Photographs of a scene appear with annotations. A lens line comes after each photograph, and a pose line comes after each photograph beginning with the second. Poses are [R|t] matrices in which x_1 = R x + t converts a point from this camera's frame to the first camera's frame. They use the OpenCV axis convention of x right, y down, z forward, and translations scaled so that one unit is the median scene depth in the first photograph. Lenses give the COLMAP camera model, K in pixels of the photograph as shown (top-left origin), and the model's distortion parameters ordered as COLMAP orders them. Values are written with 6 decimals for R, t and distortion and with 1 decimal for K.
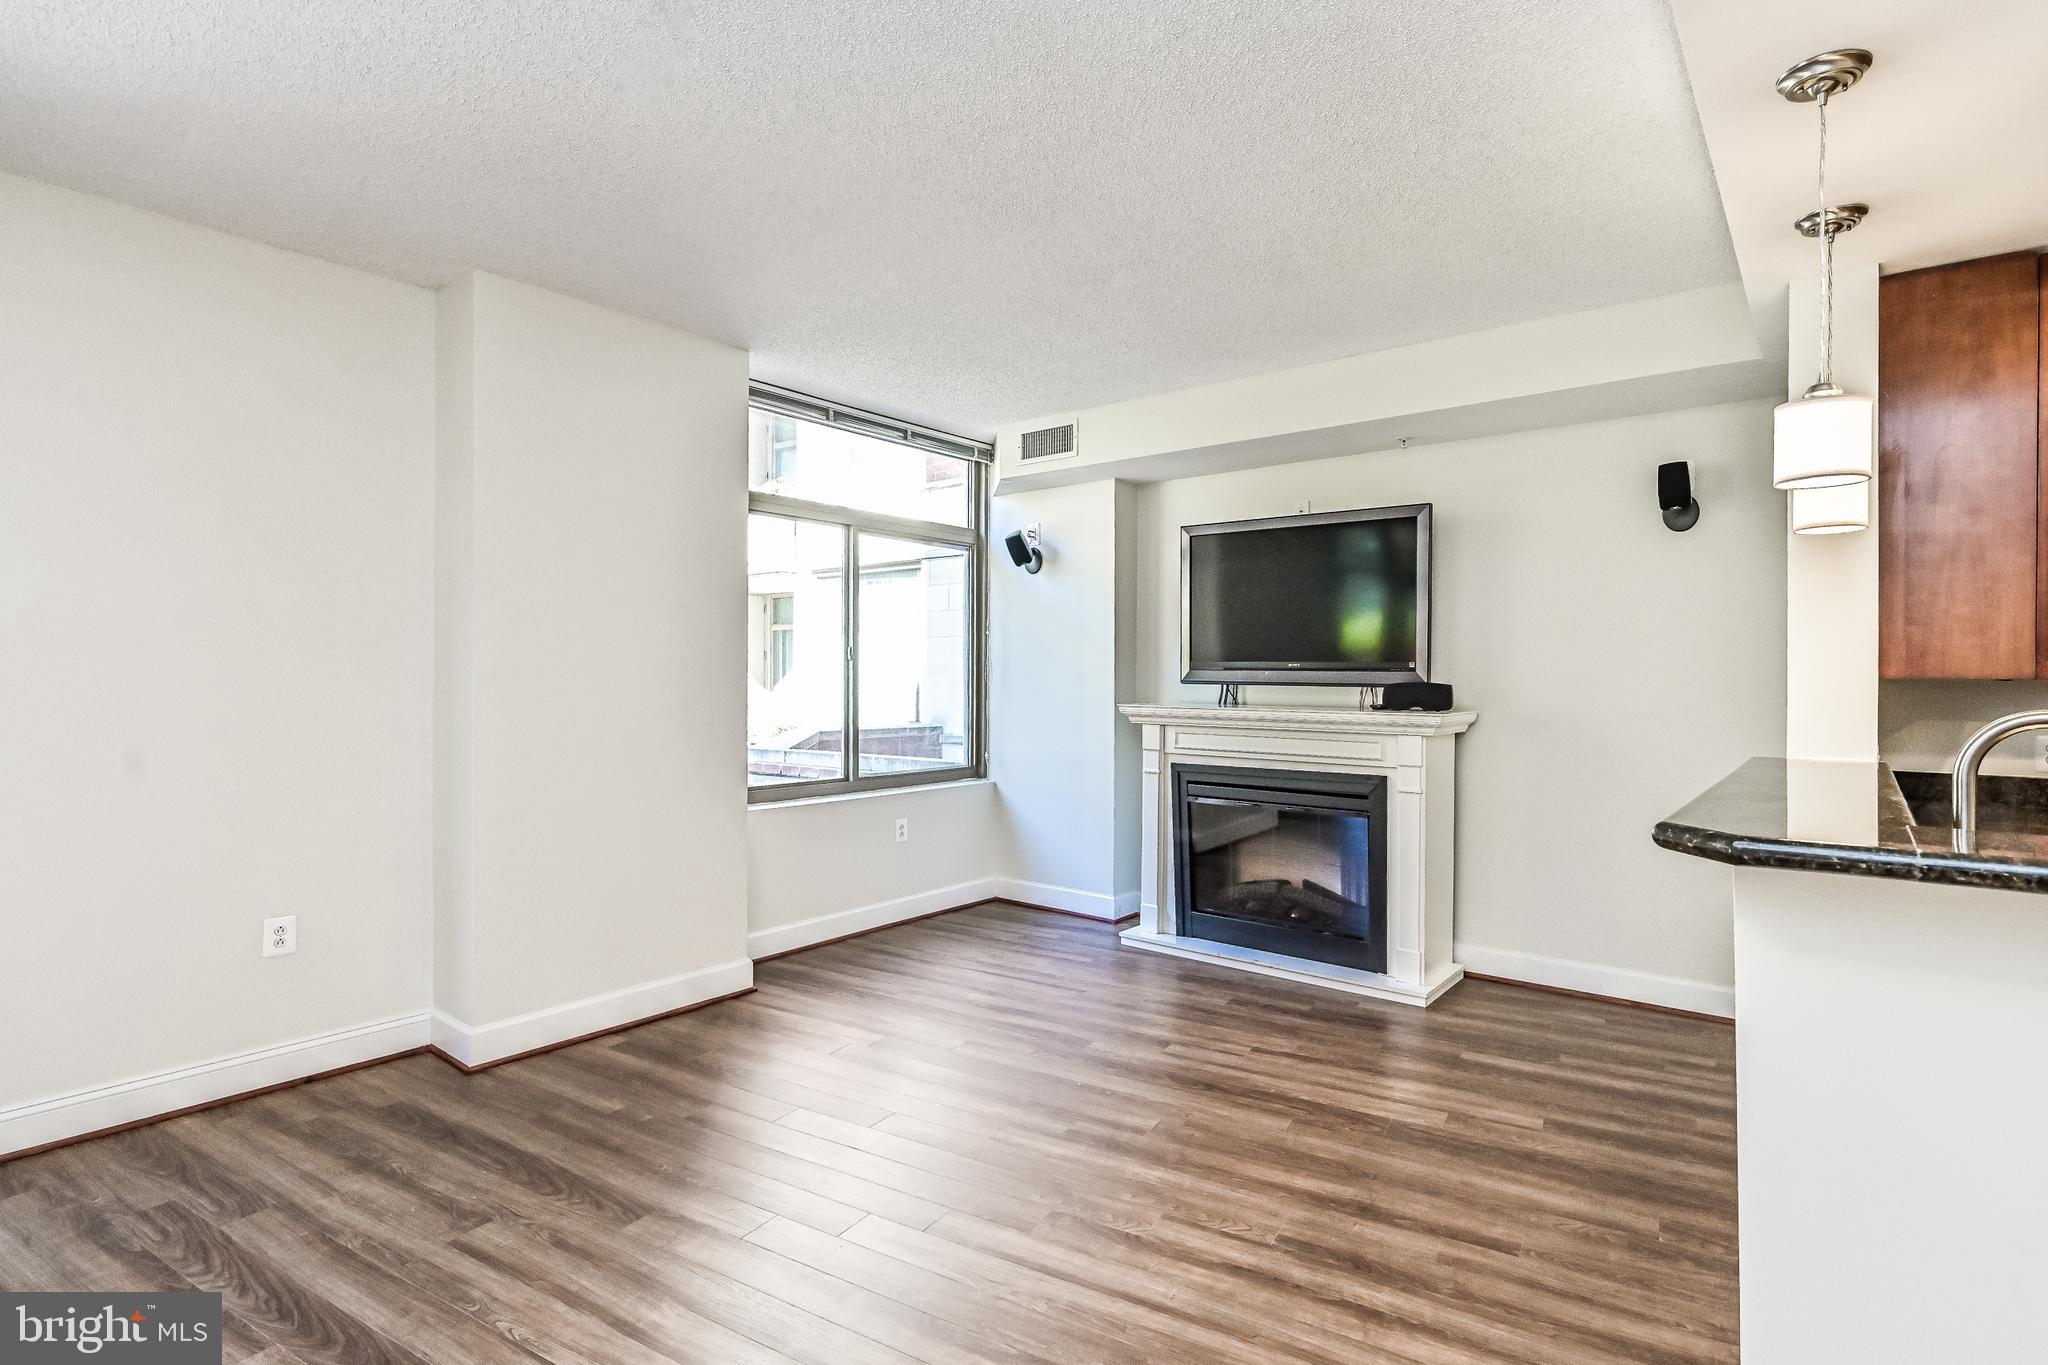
lens RADIAL K [[1006.4, 0, 1029.3], [0, 1006.4, 684.2], [0, 0, 1]] dist [0.001845, -0.000252]
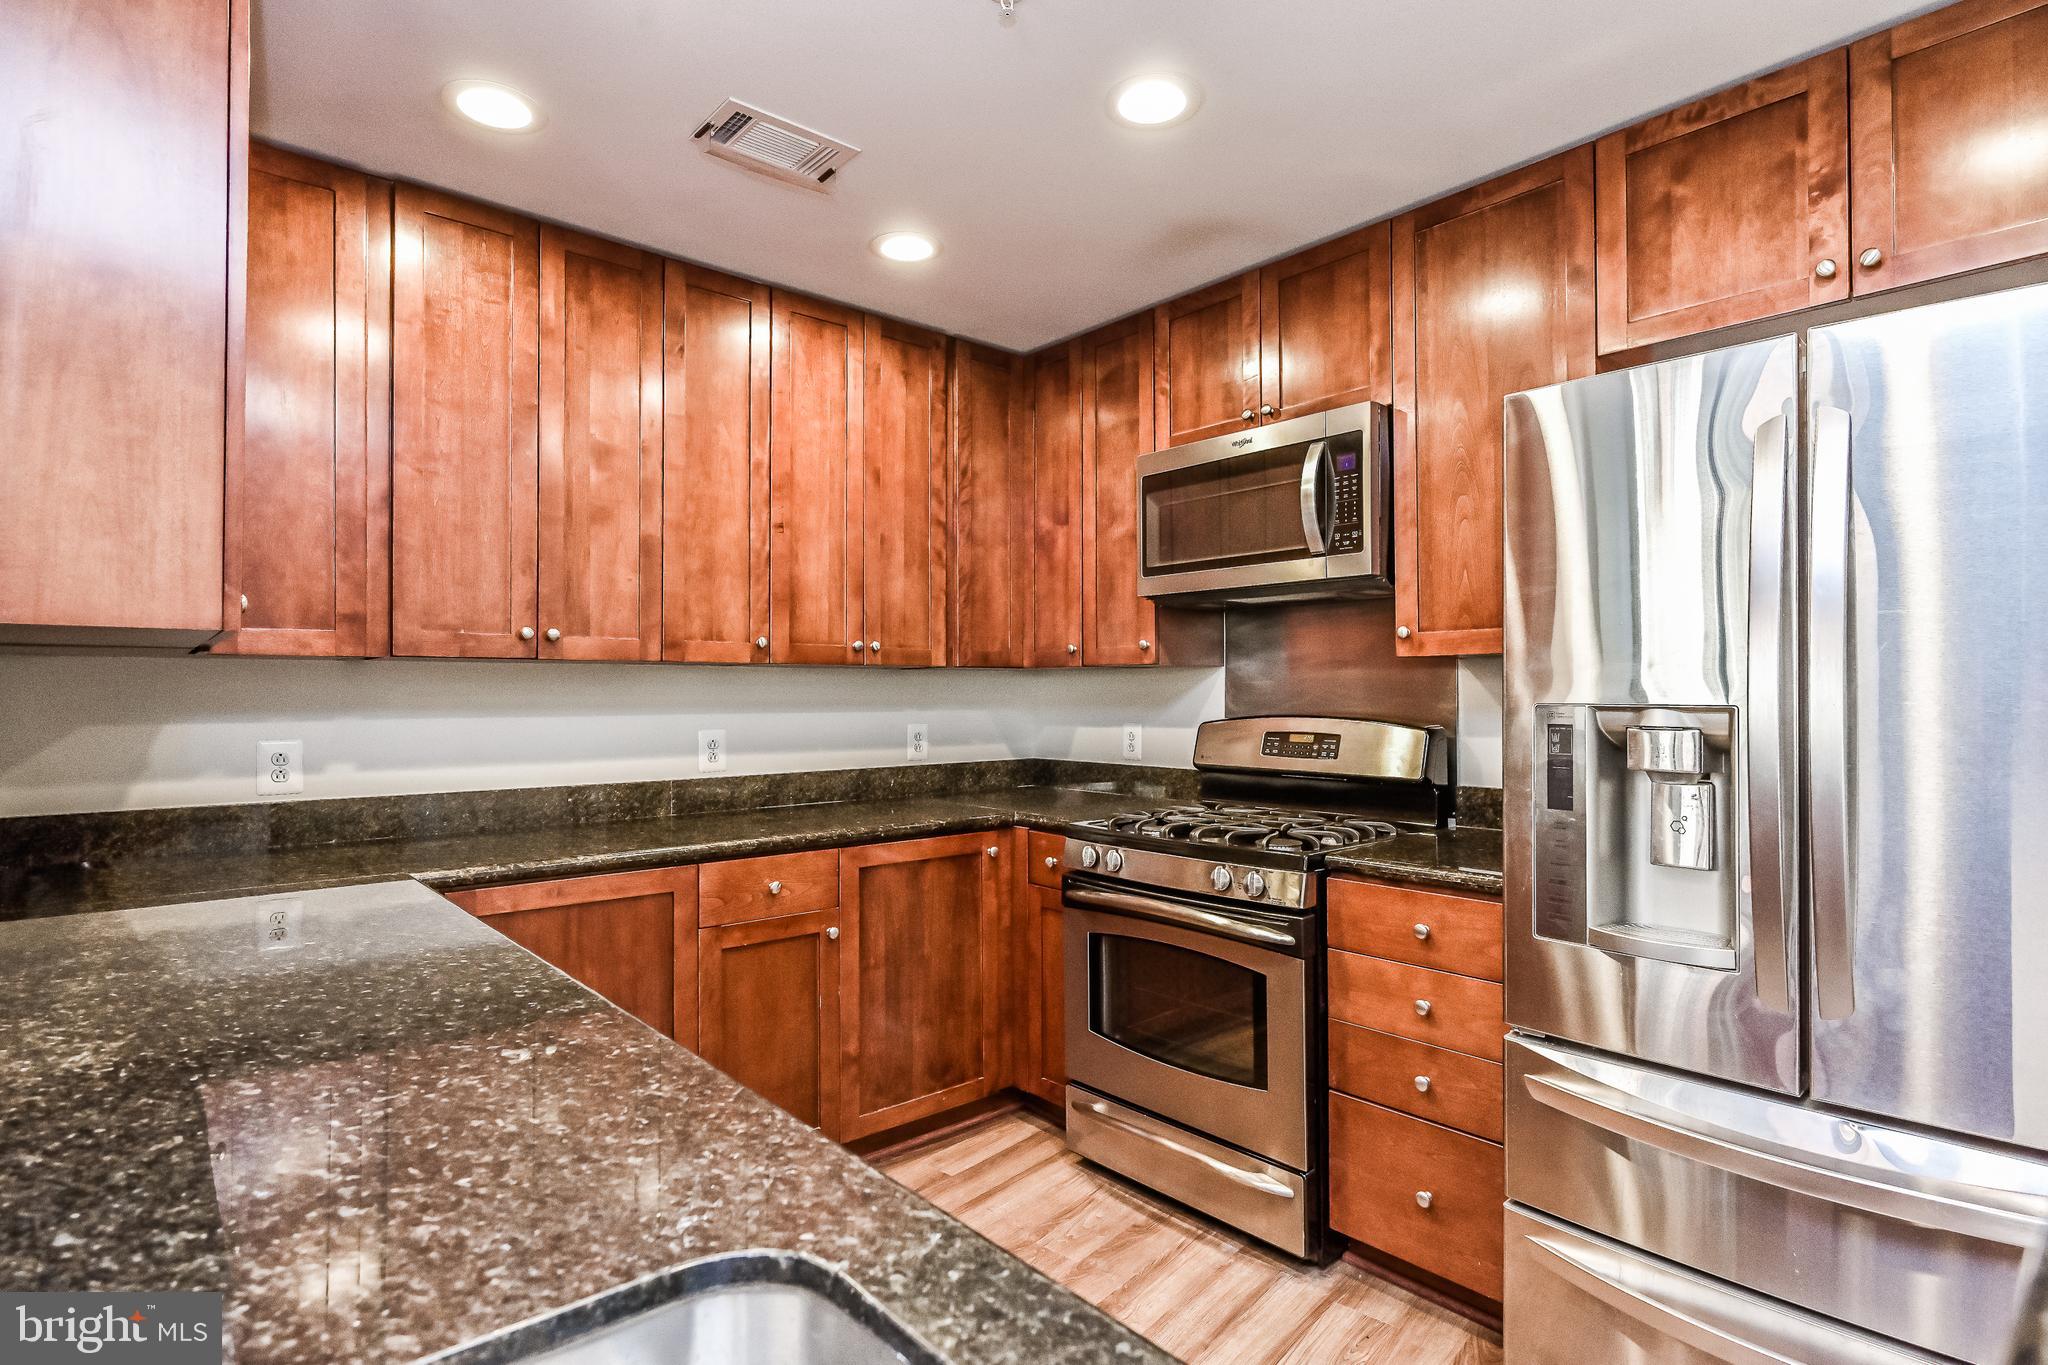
lens RADIAL K [[1028.6, 0, 1024.9], [0, 1028.6, 684.0], [0, 0, 1]] dist [-0.004803, 0.000363]
pose [[0.174392, 0.005733, 0.984660, 0.296507], [0.008158, 0.999940, -0.007267, 0.015812], [-0.984643, 0.009300, 0.174334, 0.270503]]
